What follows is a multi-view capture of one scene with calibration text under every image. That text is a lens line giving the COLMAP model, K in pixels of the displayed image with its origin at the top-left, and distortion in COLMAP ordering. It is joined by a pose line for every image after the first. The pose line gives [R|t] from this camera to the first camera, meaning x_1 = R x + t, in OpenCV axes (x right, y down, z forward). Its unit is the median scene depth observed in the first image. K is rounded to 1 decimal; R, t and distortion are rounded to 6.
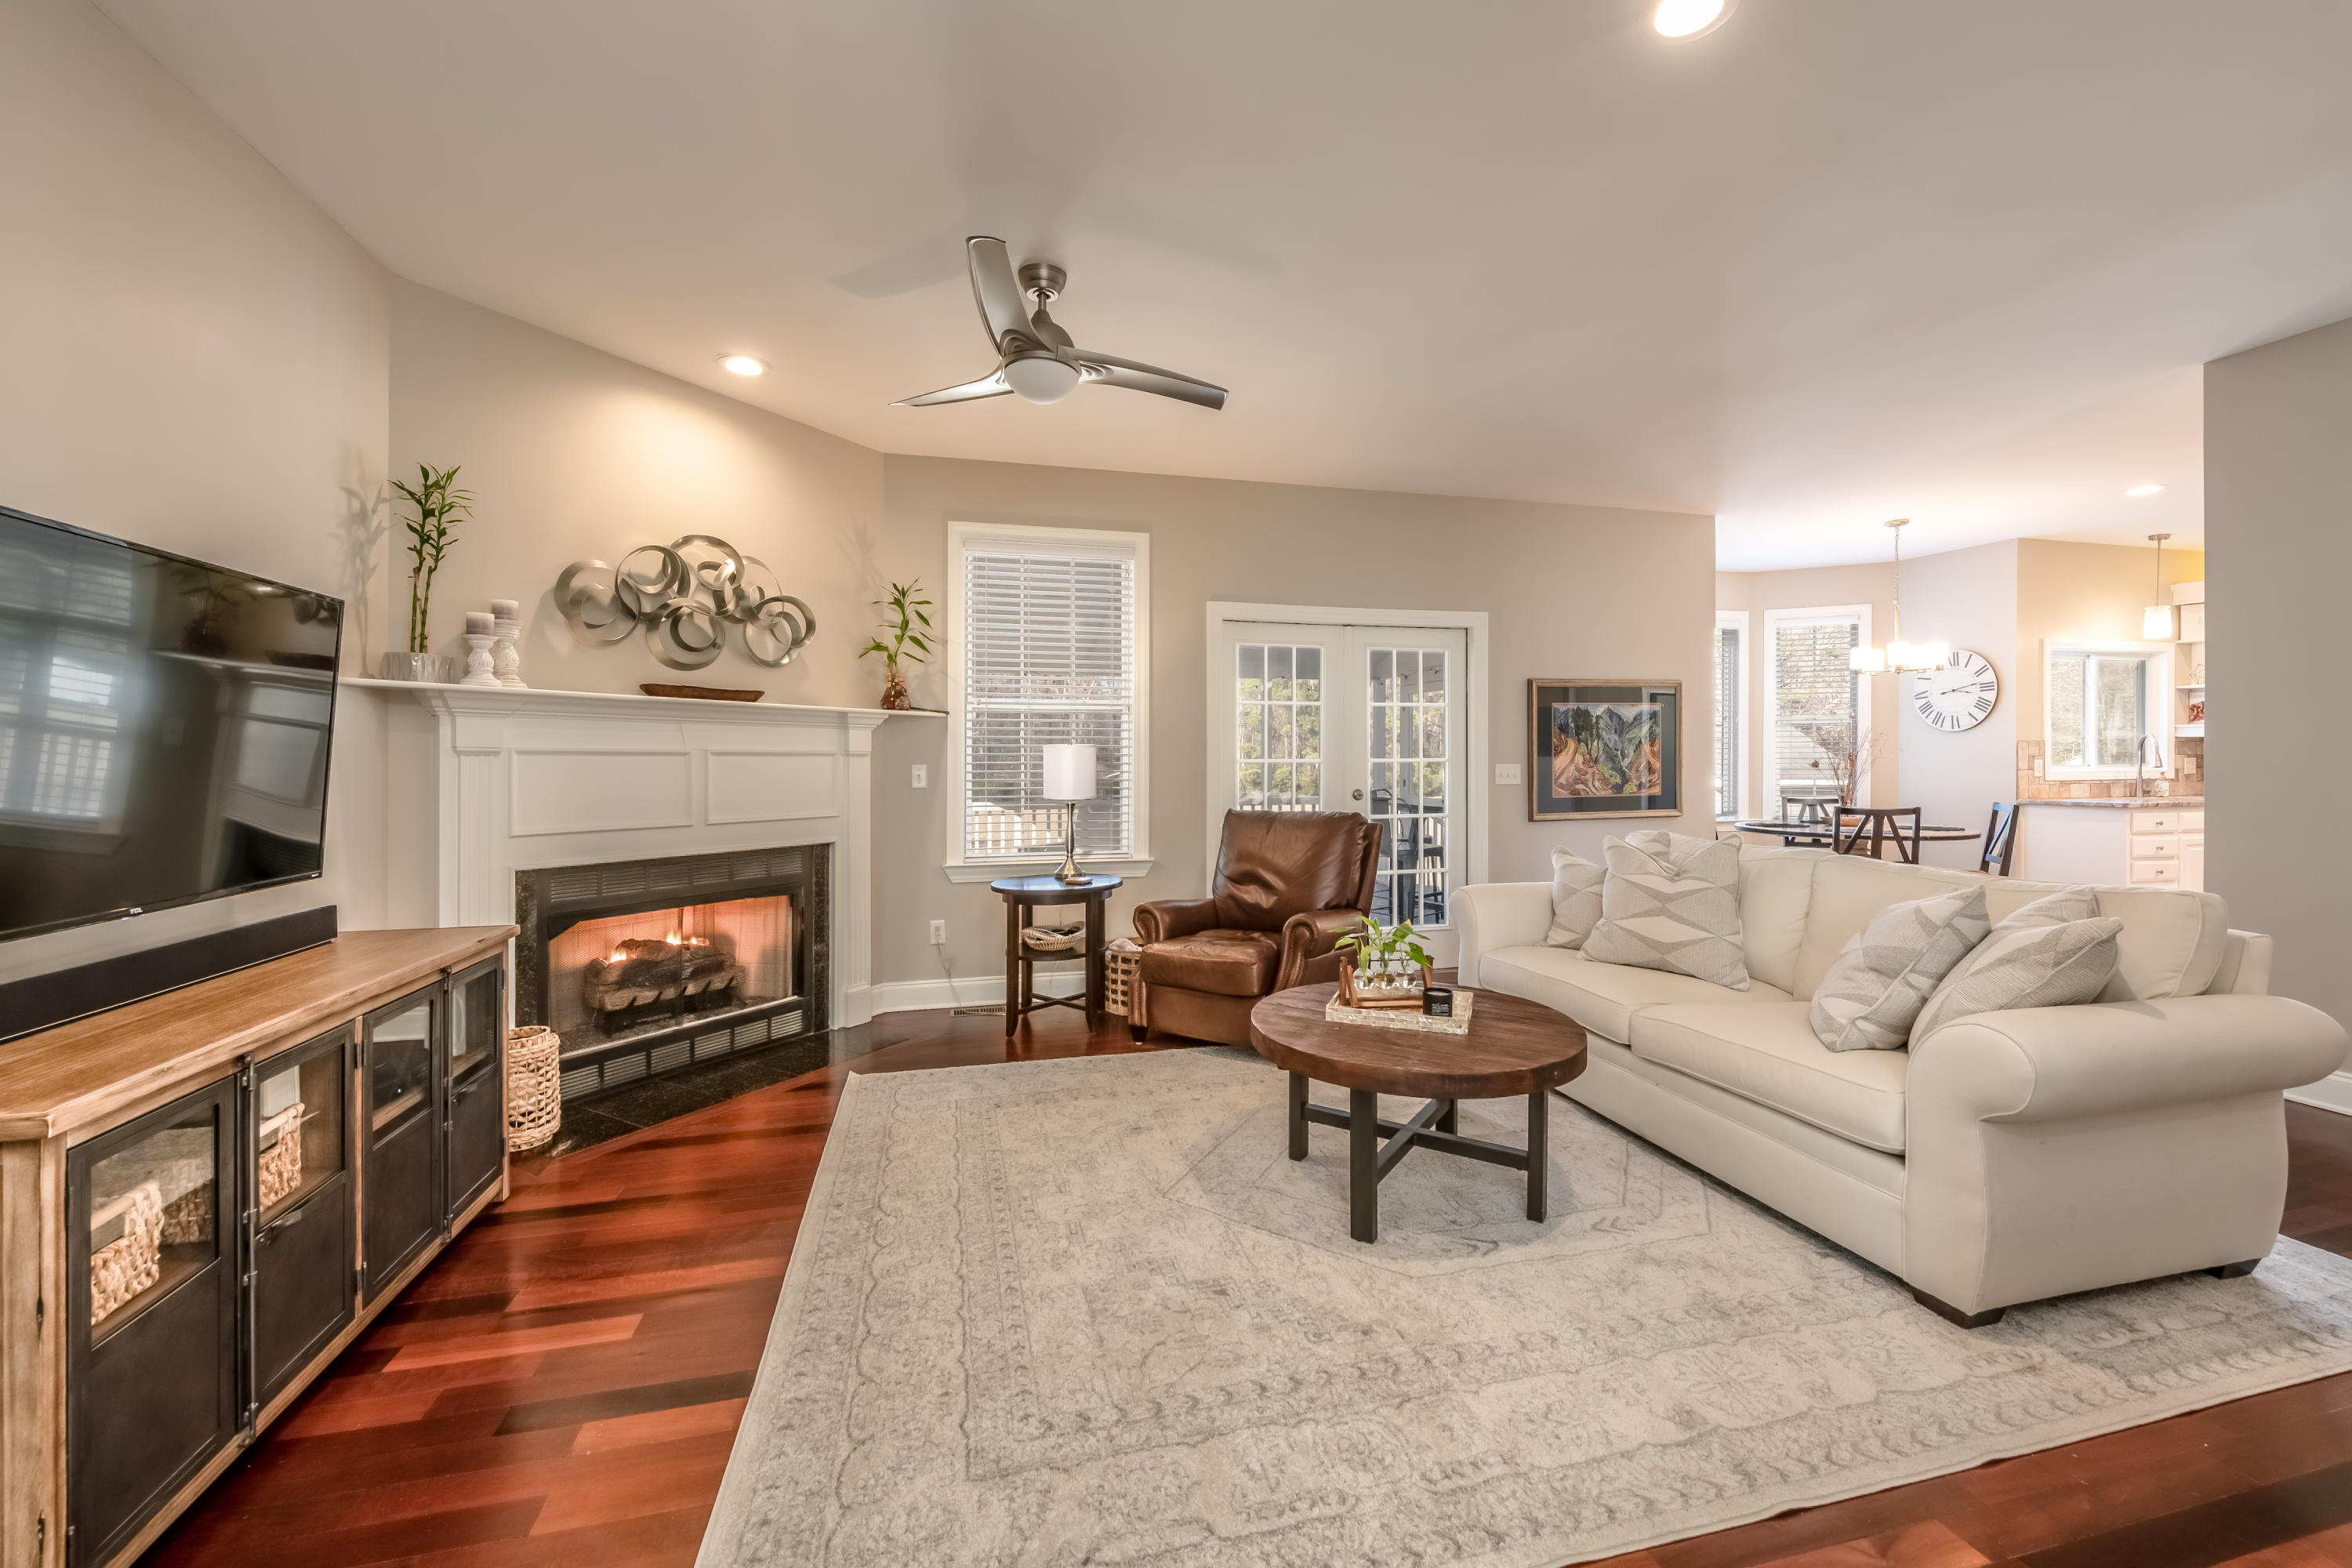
lens RADIAL K [[964.1, 0, 1180.4], [0, 964.1, 766.6], [0, 0, 1]] dist [-0.001242, -0.000244]
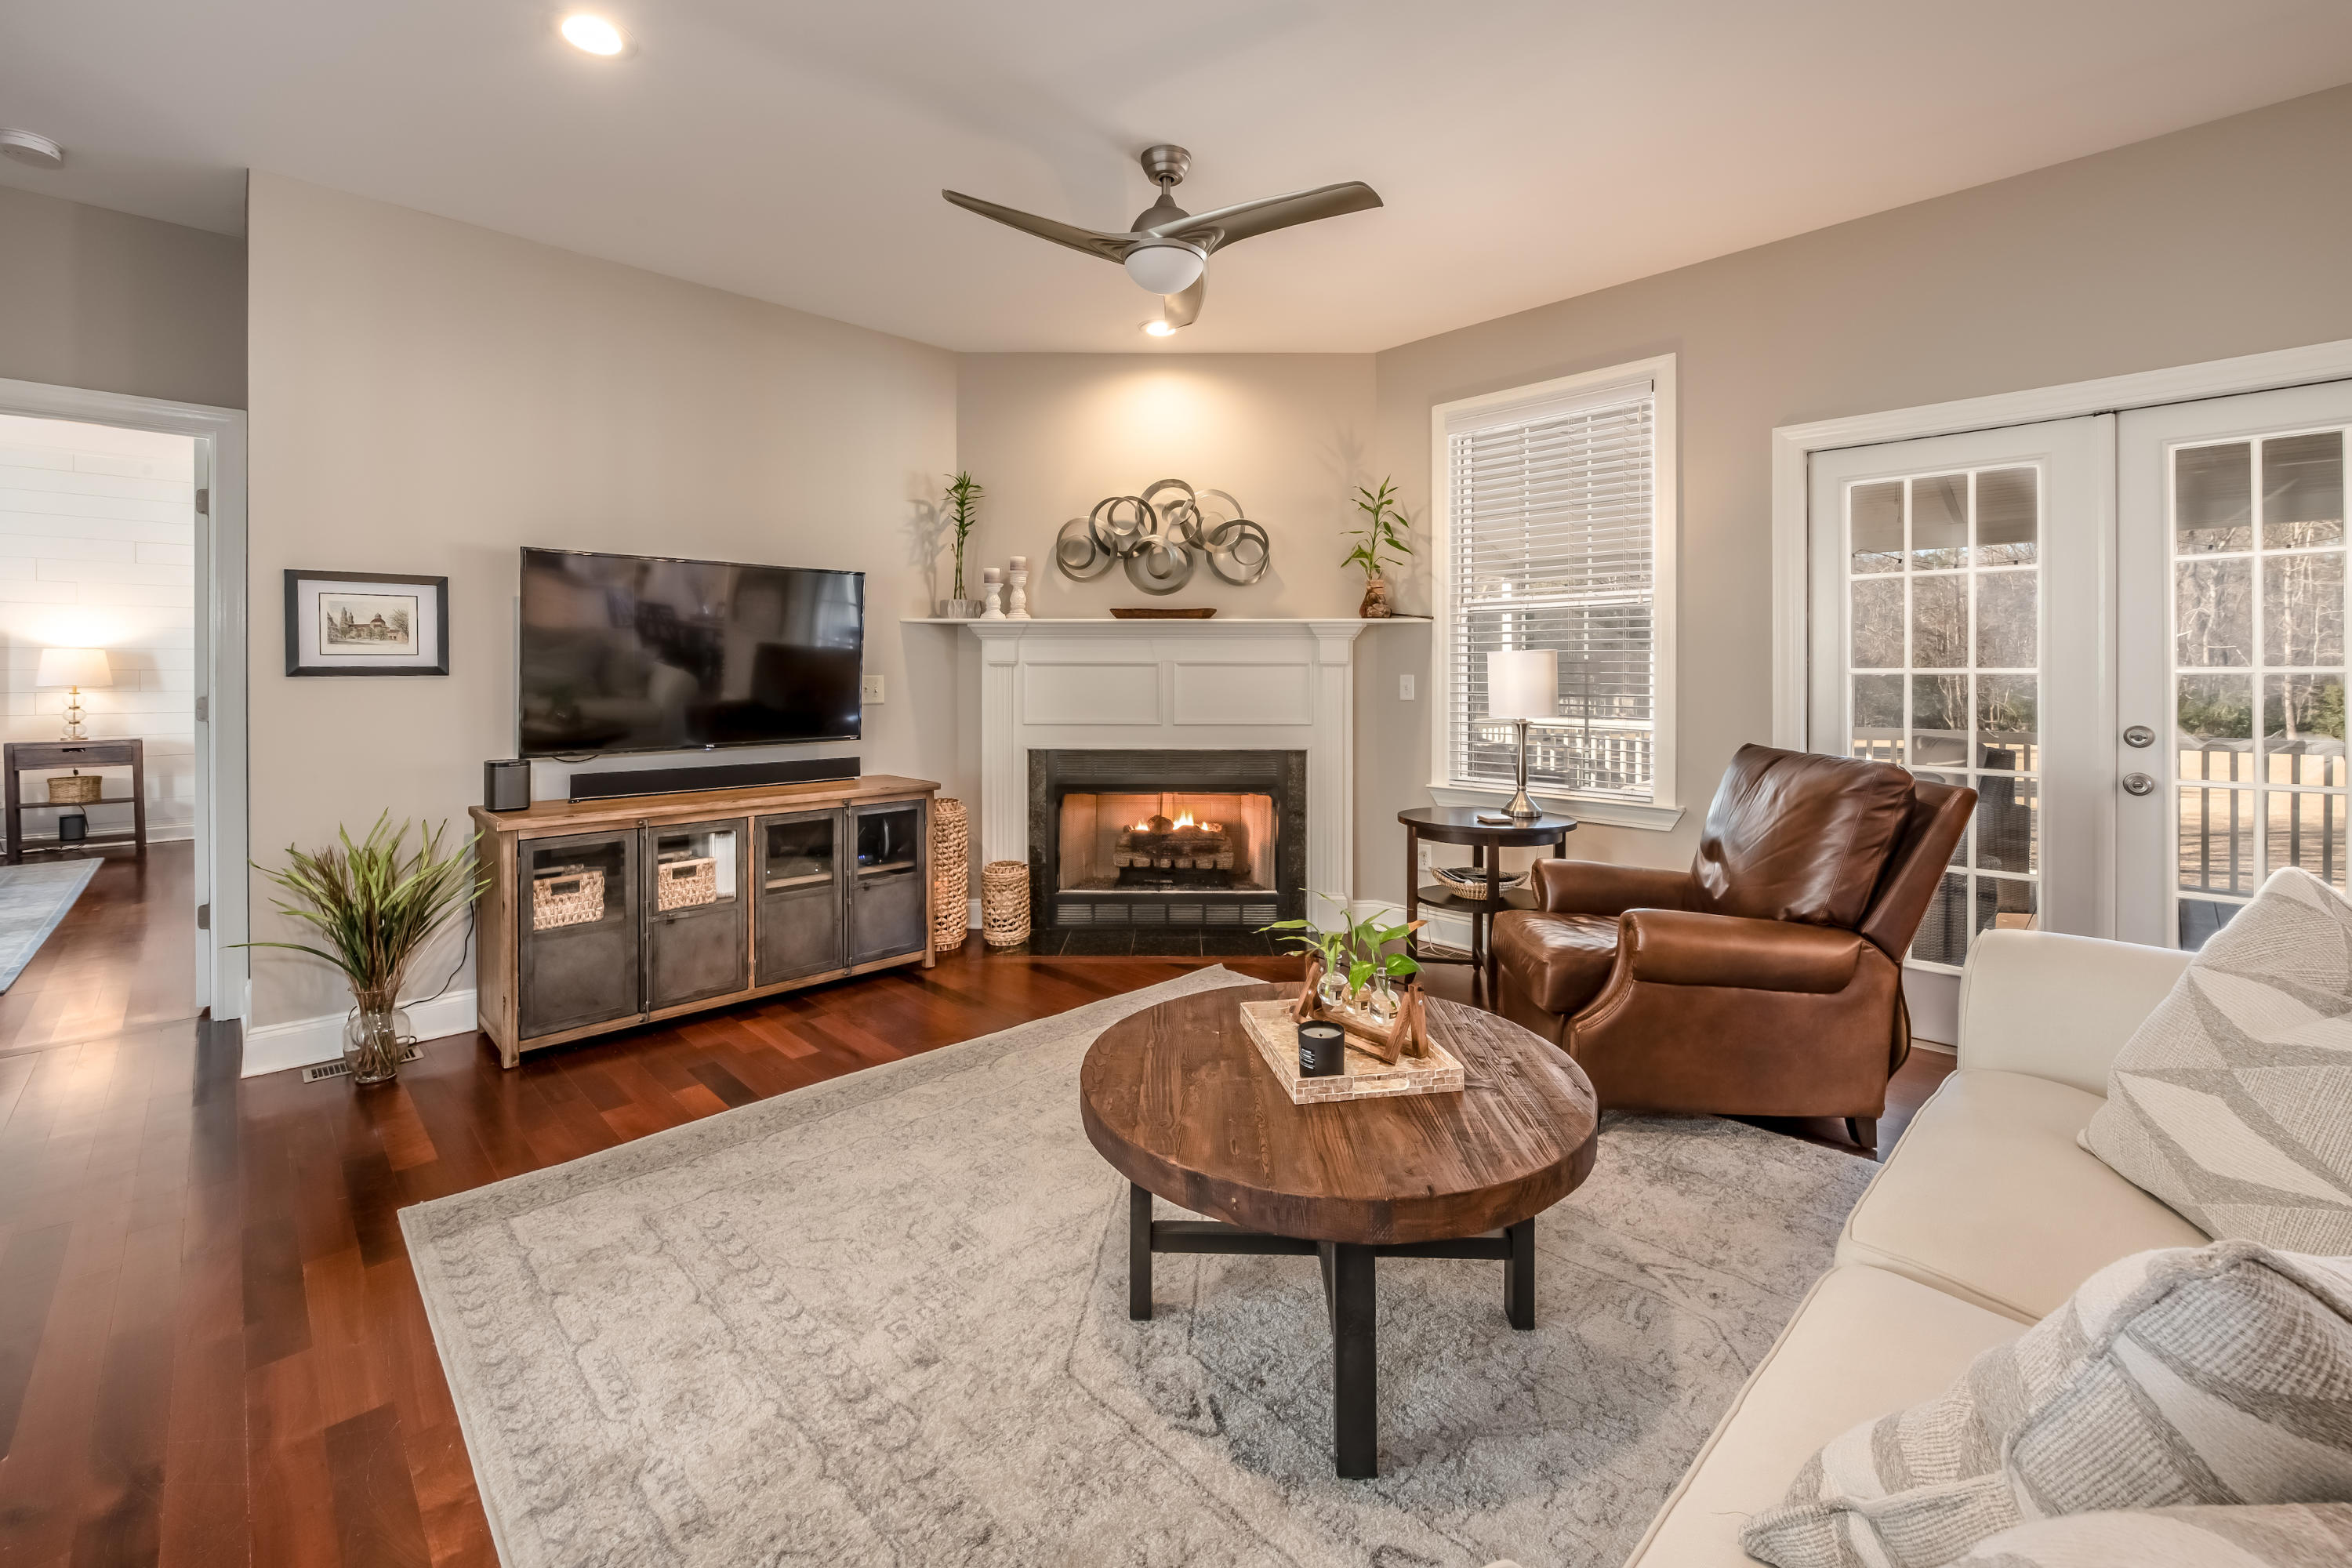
lens RADIAL K [[981.3, 0, 1175.9], [0, 981.3, 680.8], [0, 0, 1]] dist [0.001137, 0.000080]
pose [[0.484185, 0.009936, -0.874909, 0.720345], [-0.006145, 0.999949, 0.007955, -0.003850], [0.874944, 0.001525, 0.484222, 0.545488]]
